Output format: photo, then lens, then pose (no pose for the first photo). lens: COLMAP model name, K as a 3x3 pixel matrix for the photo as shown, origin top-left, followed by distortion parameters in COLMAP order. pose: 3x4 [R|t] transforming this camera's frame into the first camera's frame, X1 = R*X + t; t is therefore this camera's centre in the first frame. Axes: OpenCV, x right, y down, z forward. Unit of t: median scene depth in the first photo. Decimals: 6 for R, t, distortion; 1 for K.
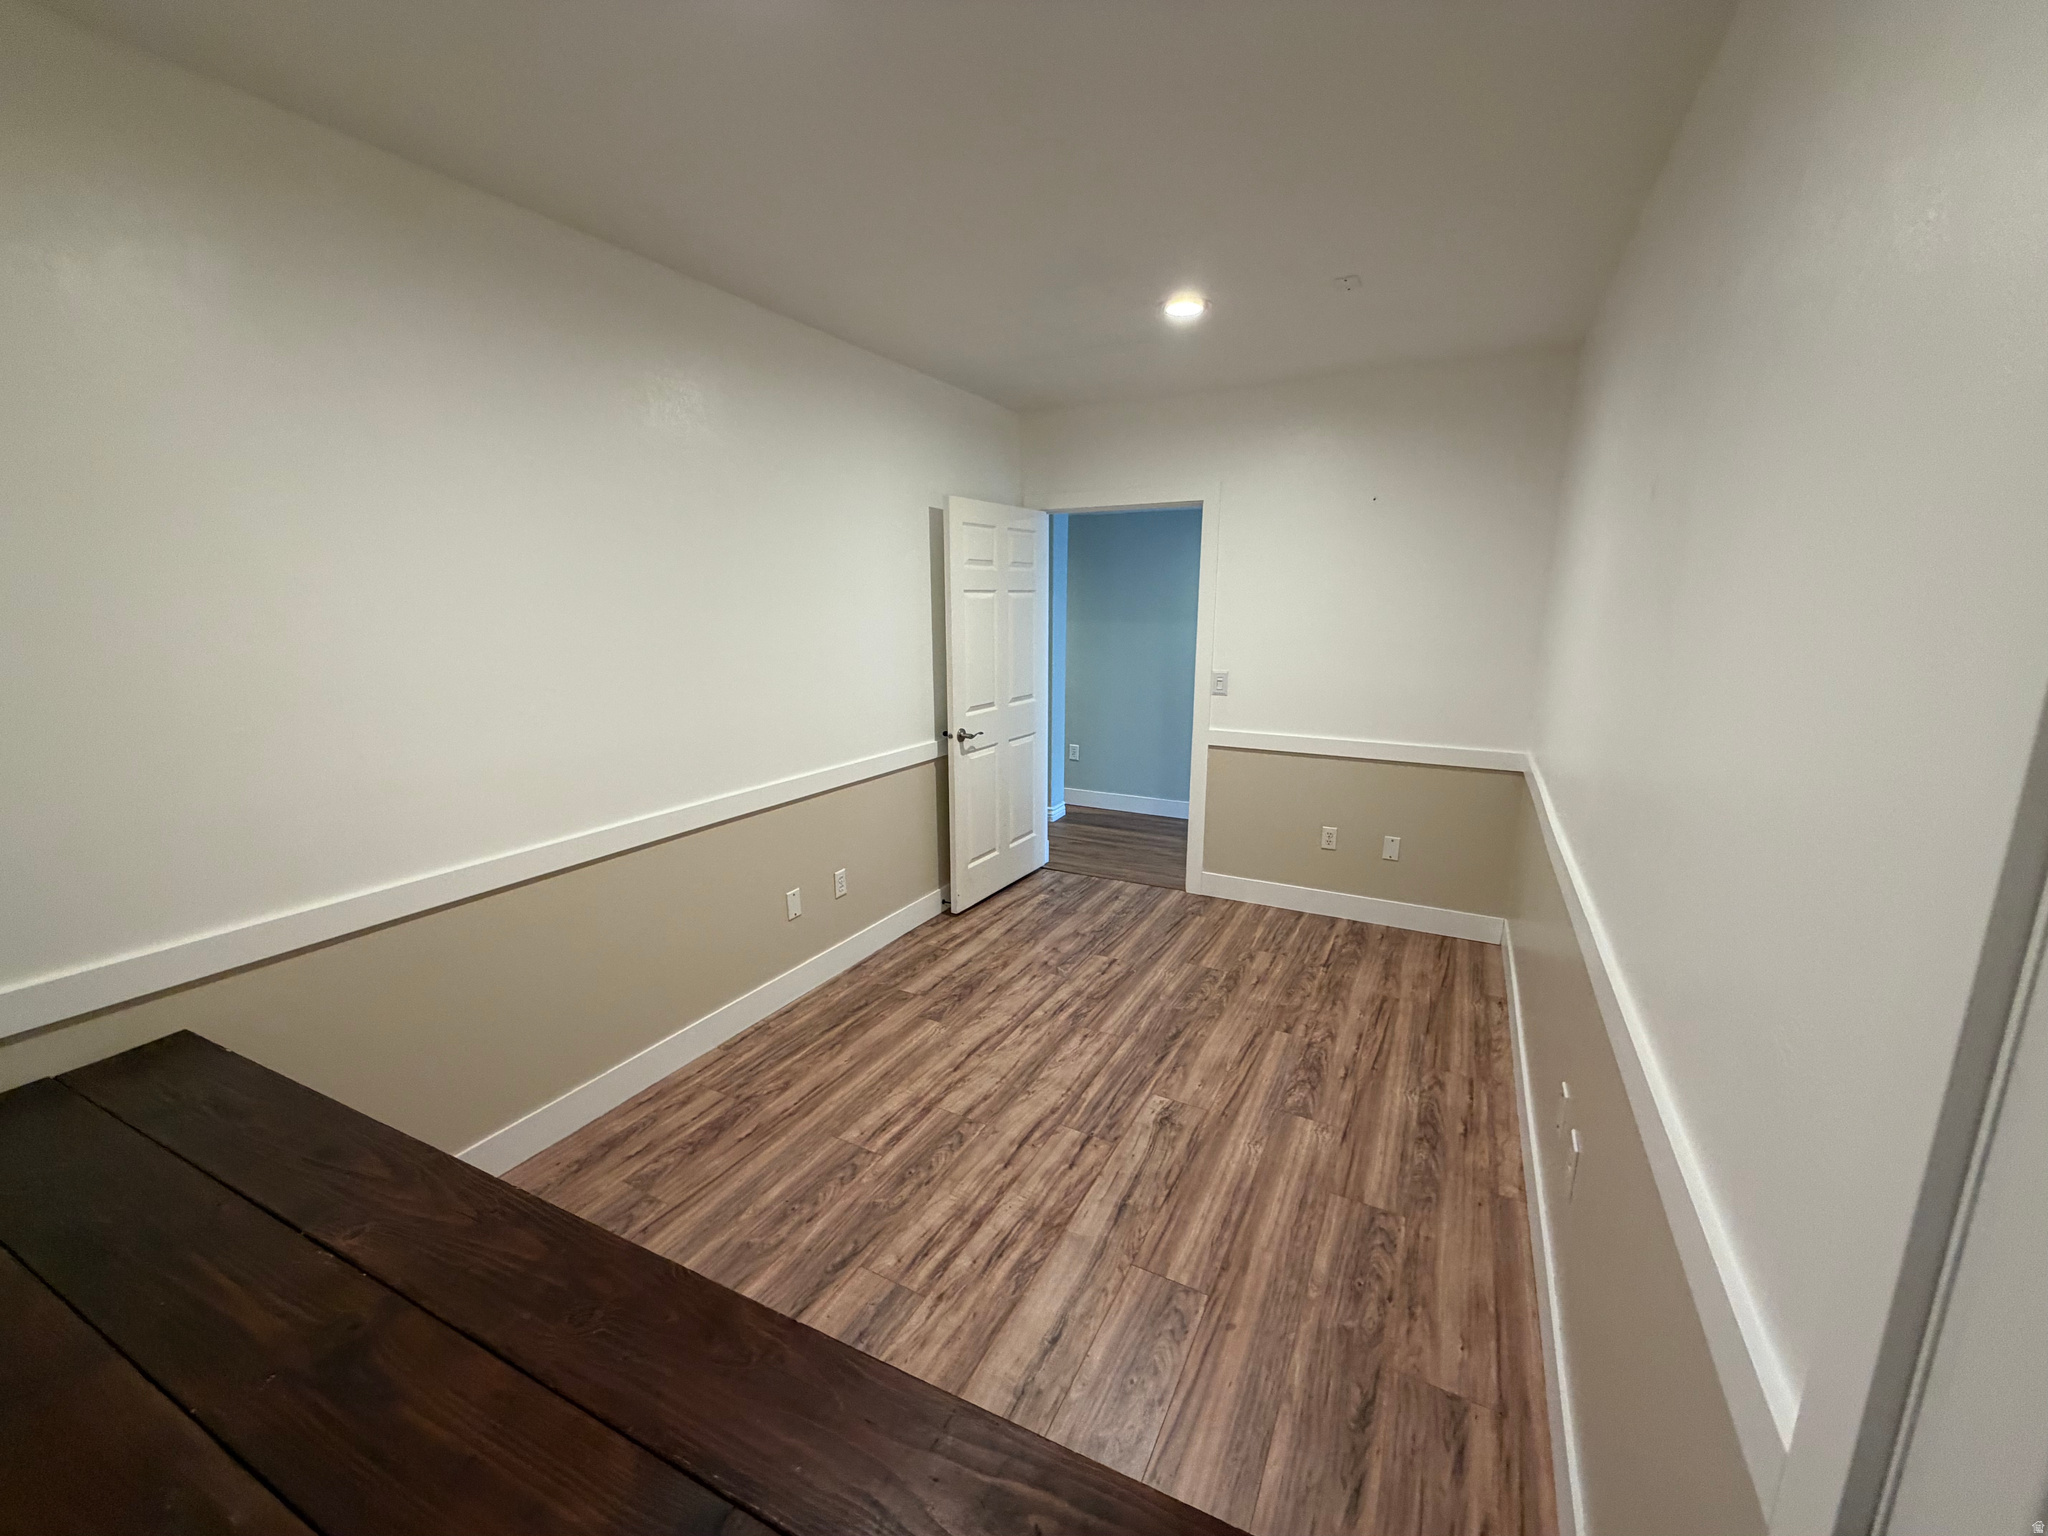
lens RADIAL K [[820.1, 0, 1027.0], [0, 820.1, 769.7], [0, 0, 1]] dist [-0.002339, 0.000030]
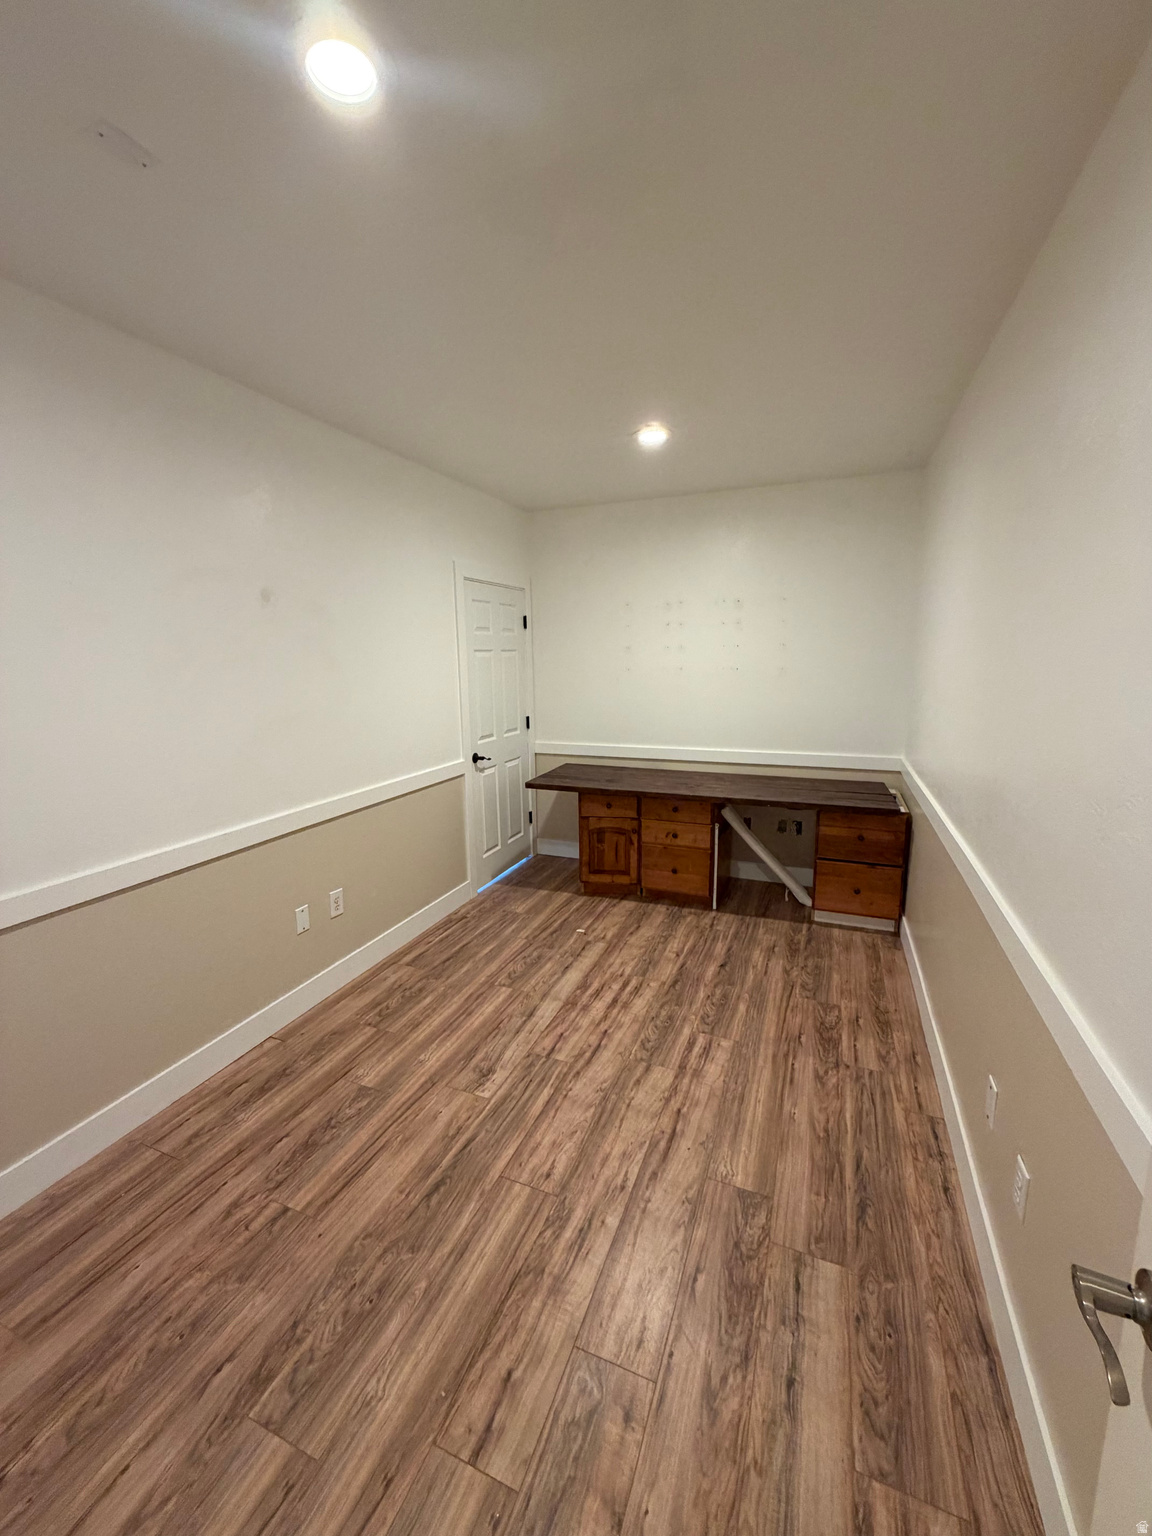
lens RADIAL K [[615.1, 0, 574.7], [0, 615.1, 766.7], [0, 0, 1]] dist [-0.002339, 0.000030]
pose [[-0.995716, 0.030360, -0.087334, 0.101275], [-0.004686, 0.926768, 0.375604, -0.334928], [0.092342, 0.374405, -0.922656, 1.661612]]
